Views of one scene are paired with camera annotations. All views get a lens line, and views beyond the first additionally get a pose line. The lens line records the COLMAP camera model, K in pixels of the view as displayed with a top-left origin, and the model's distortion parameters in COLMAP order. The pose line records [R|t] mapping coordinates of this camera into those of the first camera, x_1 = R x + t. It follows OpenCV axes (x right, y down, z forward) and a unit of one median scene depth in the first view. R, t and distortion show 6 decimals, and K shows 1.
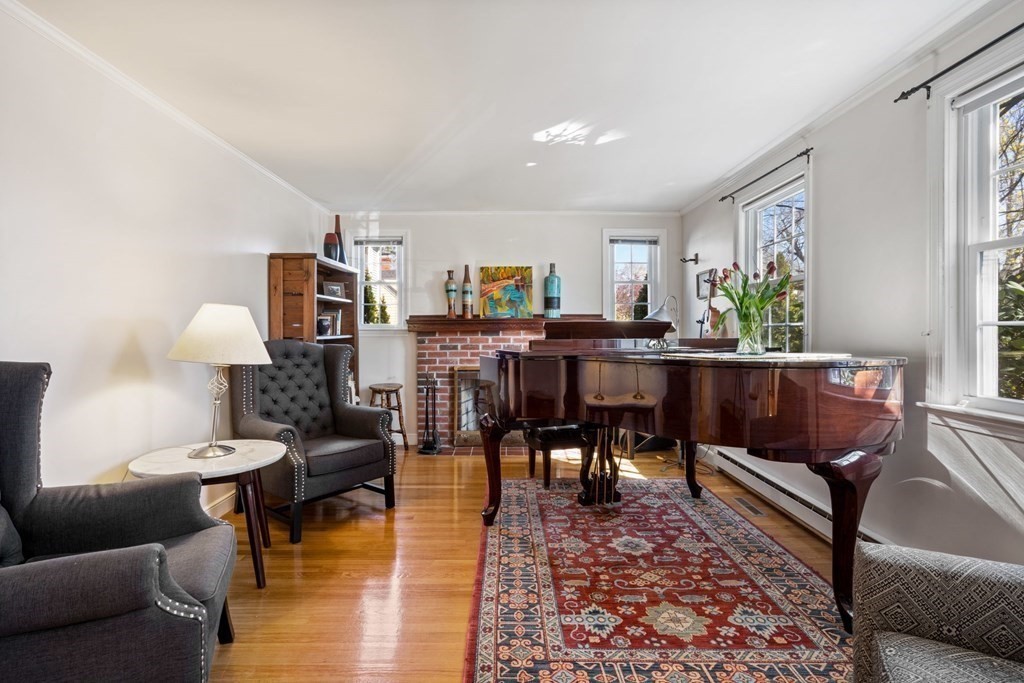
lens RADIAL K [[466.2, 0, 519.5], [0, 466.2, 334.7], [0, 0, 1]] dist [0.000040, 0.000474]
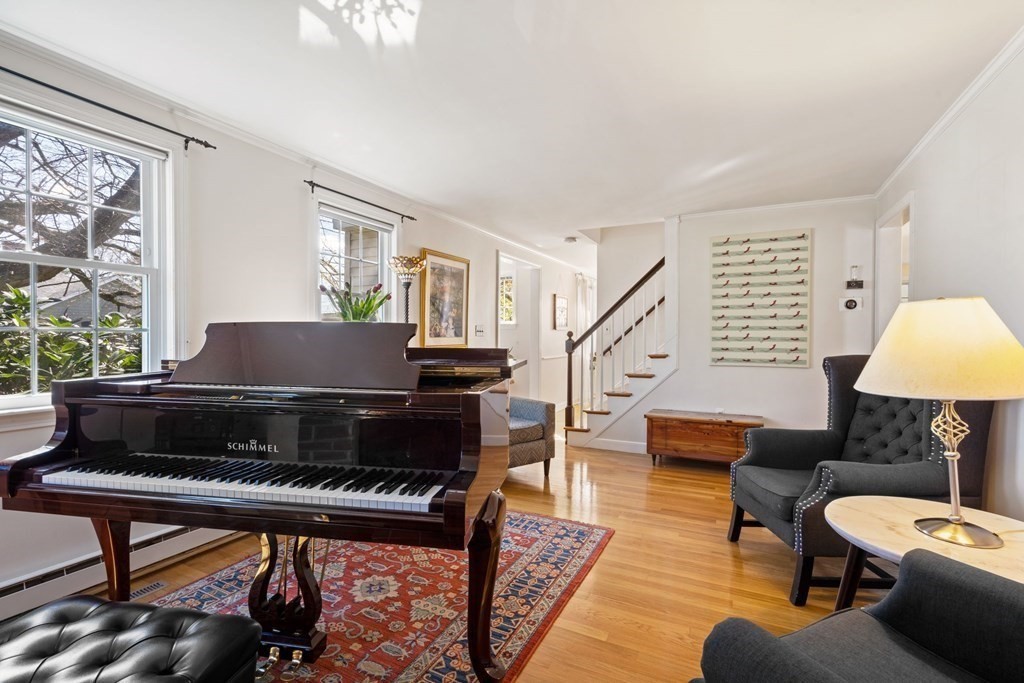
lens RADIAL K [[466.1, 0, 499.5], [0, 466.1, 336.4], [0, 0, 1]] dist [-0.001915, 0.000037]
pose [[-0.864591, -0.001595, 0.502474, -0.372382], [0.003829, 0.999945, 0.009764, -0.017369], [-0.502462, 0.010366, -0.864537, 1.564189]]
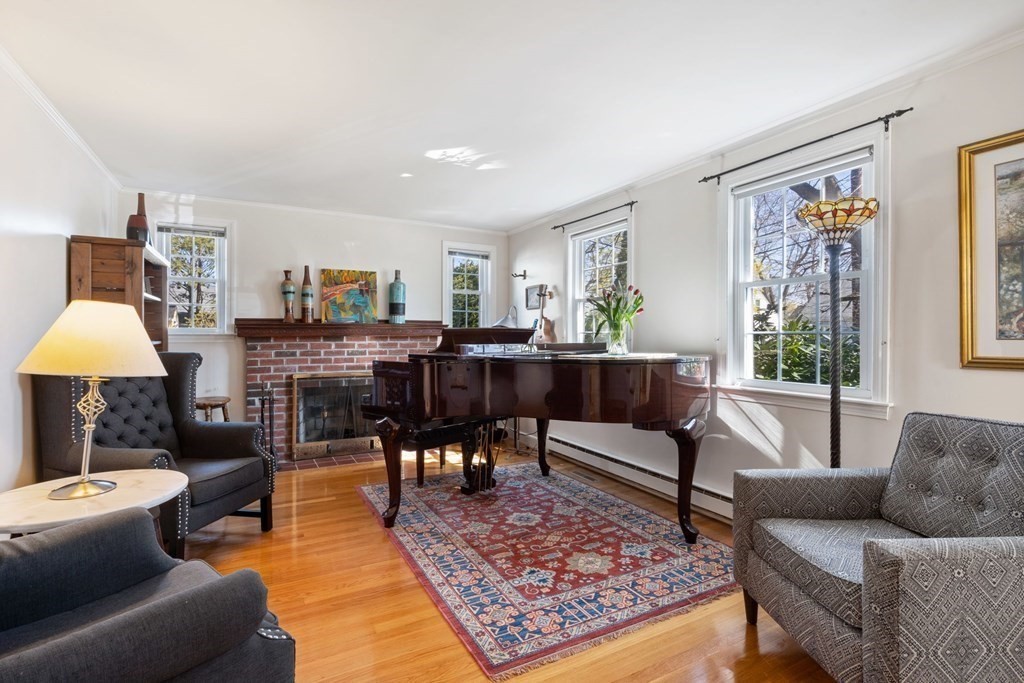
lens RADIAL K [[463.5, 0, 509.0], [0, 463.5, 341.0], [0, 0, 1]] dist [-0.002957, 0.000918]
pose [[0.887972, -0.002167, 0.459893, -0.318980], [0.001033, 0.999996, 0.002718, -0.000989], [-0.459897, -0.001938, 0.887970, -0.020504]]
